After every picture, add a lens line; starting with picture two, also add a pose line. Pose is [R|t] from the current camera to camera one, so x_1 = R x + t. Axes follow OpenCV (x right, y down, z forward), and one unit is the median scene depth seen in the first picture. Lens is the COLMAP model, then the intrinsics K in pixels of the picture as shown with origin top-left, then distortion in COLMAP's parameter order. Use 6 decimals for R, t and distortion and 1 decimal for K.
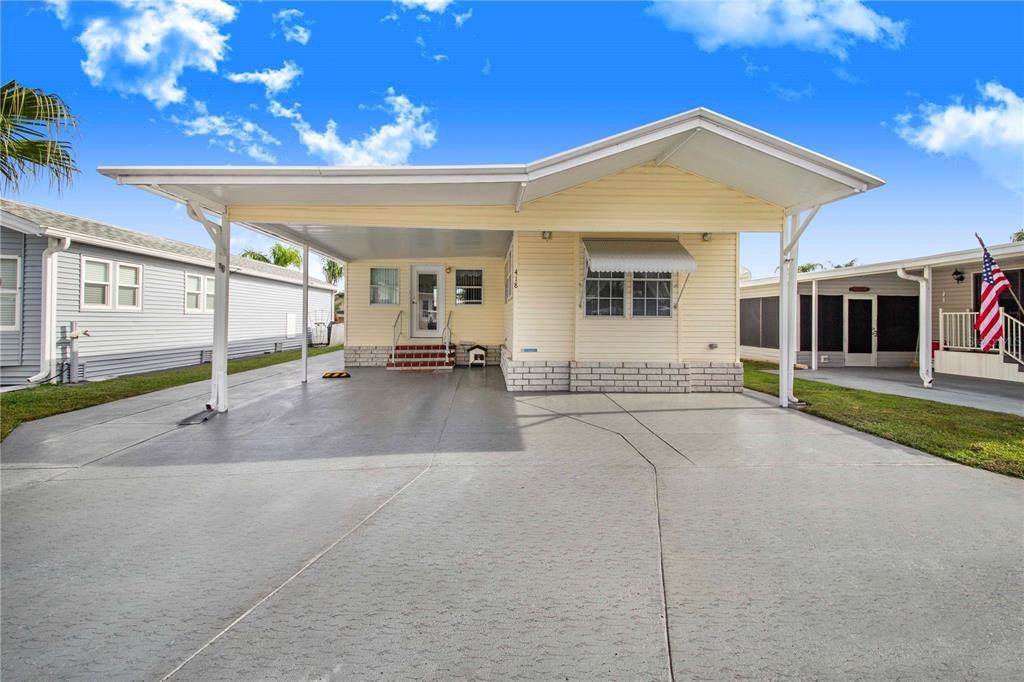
lens RADIAL K [[408.6, 0, 507.7], [0, 408.6, 315.6], [0, 0, 1]] dist [0.016937, -0.001977]
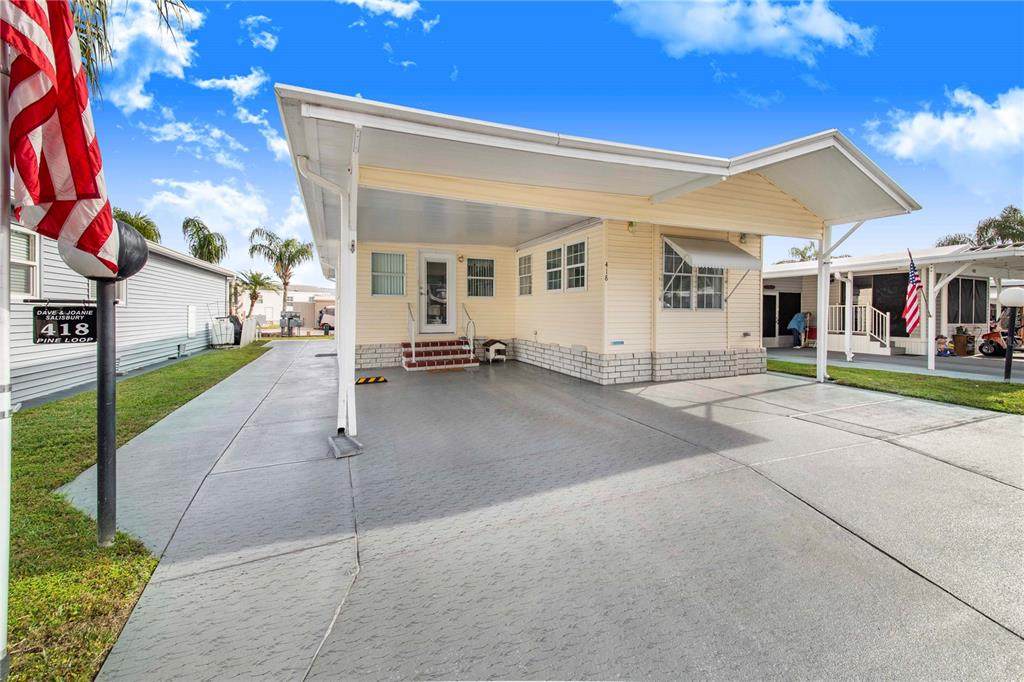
lens RADIAL K [[408.6, 0, 500.9], [0, 408.6, 312.2], [0, 0, 1]] dist [0.016937, -0.001977]
pose [[0.936600, -0.004823, 0.350366, -0.411937], [0.001088, 0.999940, 0.010855, -0.001046], [-0.350397, -0.009786, 0.936550, 0.117824]]
